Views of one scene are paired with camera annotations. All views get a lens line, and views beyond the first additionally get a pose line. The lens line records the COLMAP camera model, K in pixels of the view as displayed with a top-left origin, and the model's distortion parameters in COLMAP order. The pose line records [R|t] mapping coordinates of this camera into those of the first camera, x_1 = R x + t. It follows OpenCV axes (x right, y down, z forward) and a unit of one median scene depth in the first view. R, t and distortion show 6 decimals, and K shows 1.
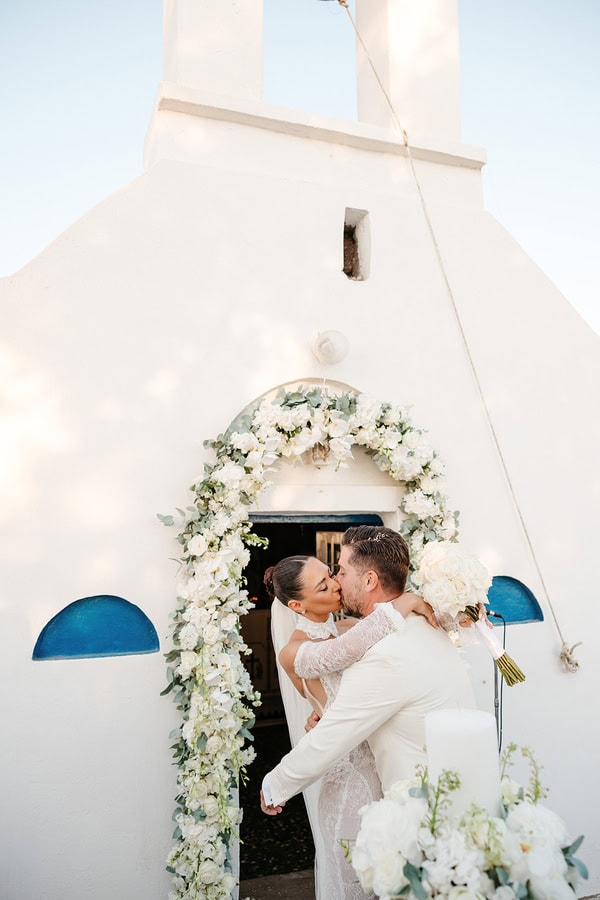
lens RADIAL K [[744.4, 0, 300.0], [0, 744.4, 450.0], [0, 0, 1]] dist [0.038822, -0.001225]
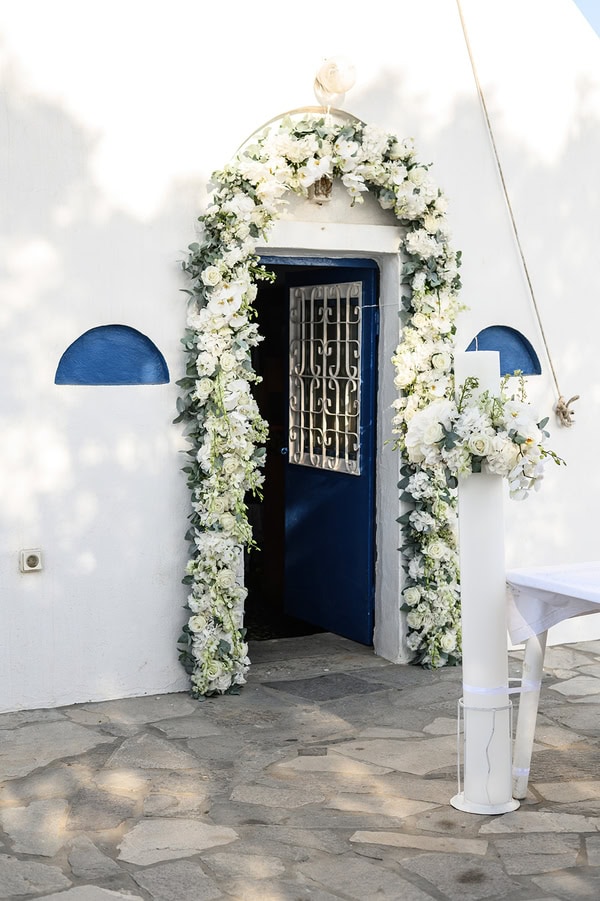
lens RADIAL K [[1377.0, 0, 300.0], [0, 1377.0, 450.5], [0, 0, 1]] dist [0.023211, 0.056306]
pose [[0.992017, -0.002543, 0.126075, -0.243526], [-0.017921, 0.986805, 0.160916, 0.056487], [-0.124821, -0.161891, 0.978883, -0.841812]]
